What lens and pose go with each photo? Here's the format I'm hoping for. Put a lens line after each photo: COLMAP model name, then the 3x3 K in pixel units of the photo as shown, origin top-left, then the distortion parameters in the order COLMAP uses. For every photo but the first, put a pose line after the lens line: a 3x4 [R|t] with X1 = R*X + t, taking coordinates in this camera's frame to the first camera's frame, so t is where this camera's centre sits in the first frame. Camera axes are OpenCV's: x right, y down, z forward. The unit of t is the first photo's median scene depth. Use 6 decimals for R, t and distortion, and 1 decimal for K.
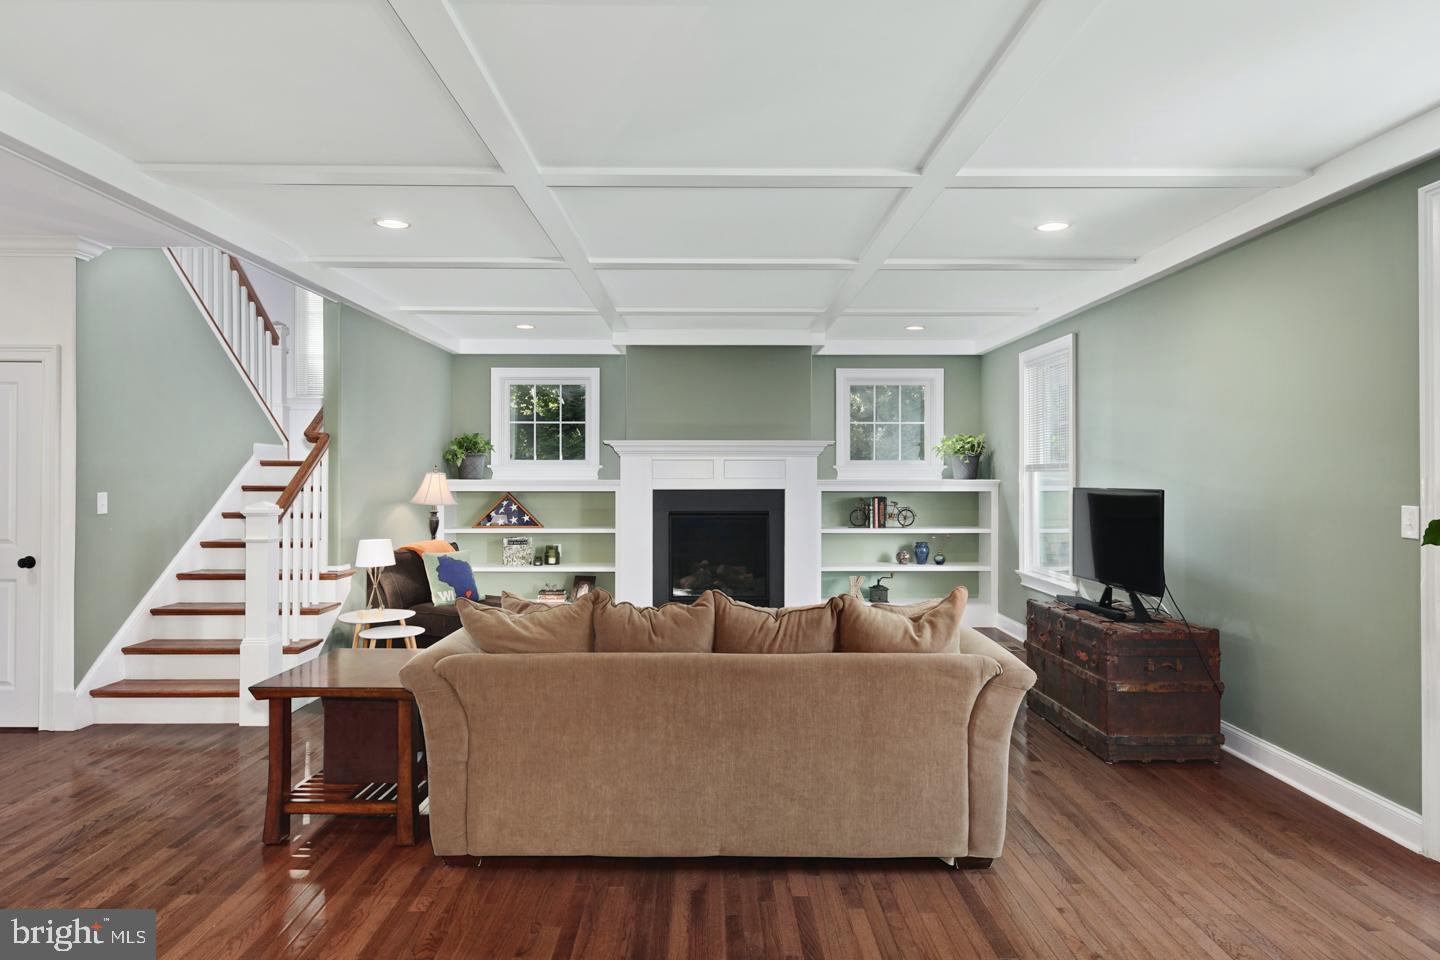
lens RADIAL K [[710.5, 0, 718.5], [0, 710.5, 475.9], [0, 0, 1]] dist [-0.001508, -0.000461]
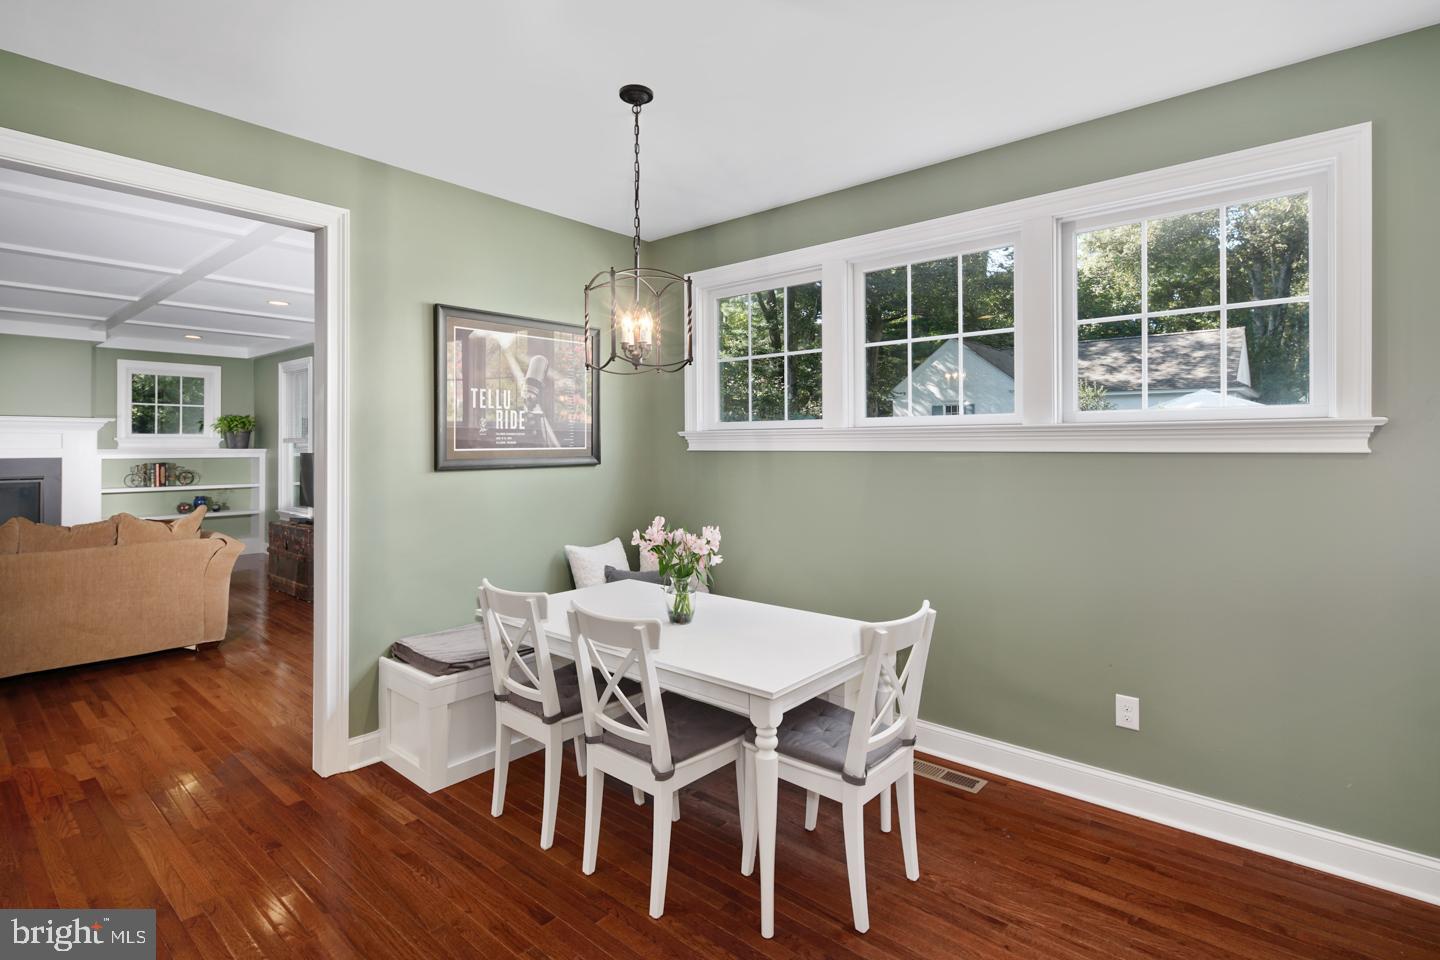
lens RADIAL K [[710.5, 0, 716.9], [0, 710.5, 439.2], [0, 0, 1]] dist [-0.001508, -0.000461]
pose [[0.668036, 0.002888, 0.744124, -0.058301], [0.003136, 0.999973, -0.006697, -0.001024], [-0.744123, 0.006807, 0.668008, -0.614553]]
